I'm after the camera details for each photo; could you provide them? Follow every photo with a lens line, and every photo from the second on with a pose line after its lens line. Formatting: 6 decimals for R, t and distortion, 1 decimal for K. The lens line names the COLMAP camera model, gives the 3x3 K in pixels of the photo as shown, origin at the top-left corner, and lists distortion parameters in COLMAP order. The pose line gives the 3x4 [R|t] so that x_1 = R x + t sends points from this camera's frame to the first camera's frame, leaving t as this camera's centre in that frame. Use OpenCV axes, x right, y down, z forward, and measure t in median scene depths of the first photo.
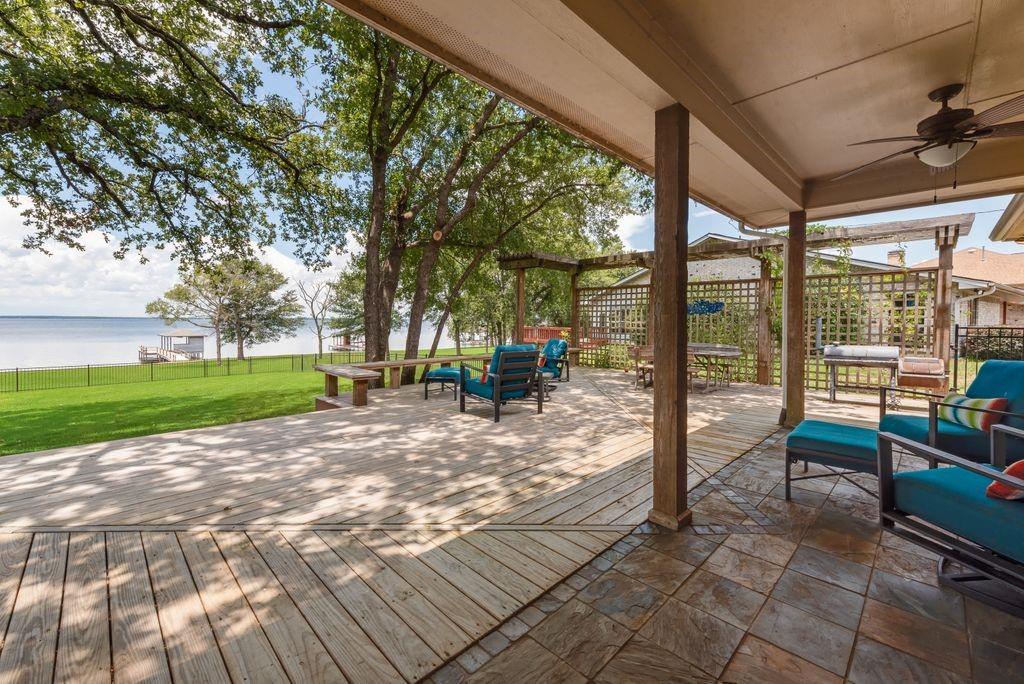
lens RADIAL K [[415.2, 0, 528.5], [0, 415.2, 325.3], [0, 0, 1]] dist [0.018187, -0.002716]
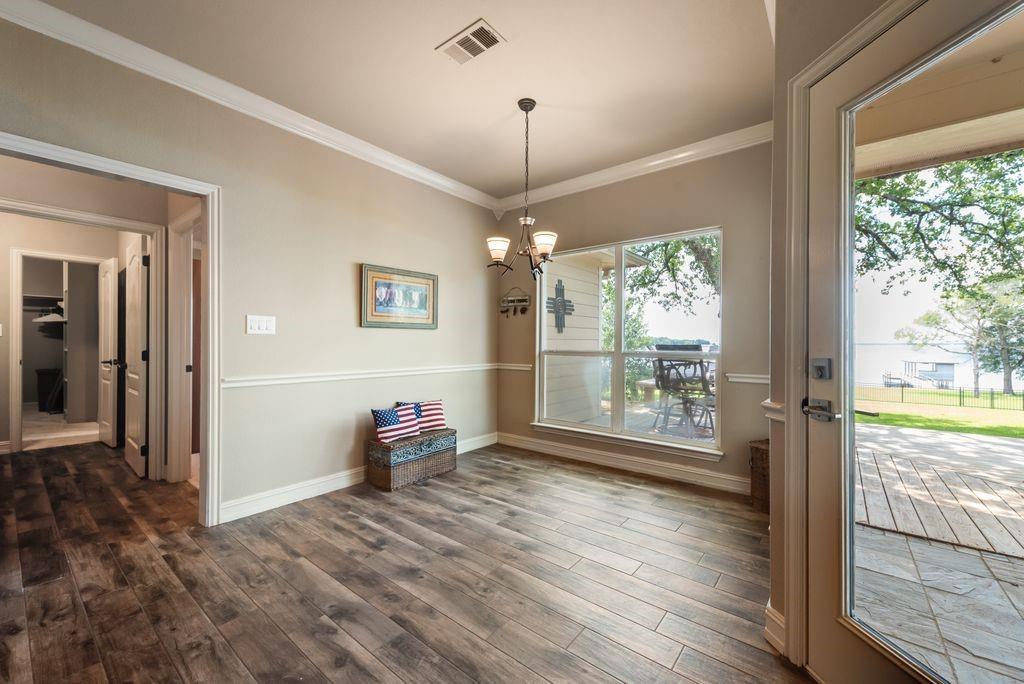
lens RADIAL K [[415.2, 0, 503.9], [0, 415.2, 343.7], [0, 0, 1]] dist [0.018187, -0.002716]
pose [[0.100846, -0.005701, -0.994886, 0.116366], [-0.012029, 0.999904, -0.006949, 0.004119], [0.994829, 0.012668, 0.100767, -0.203159]]
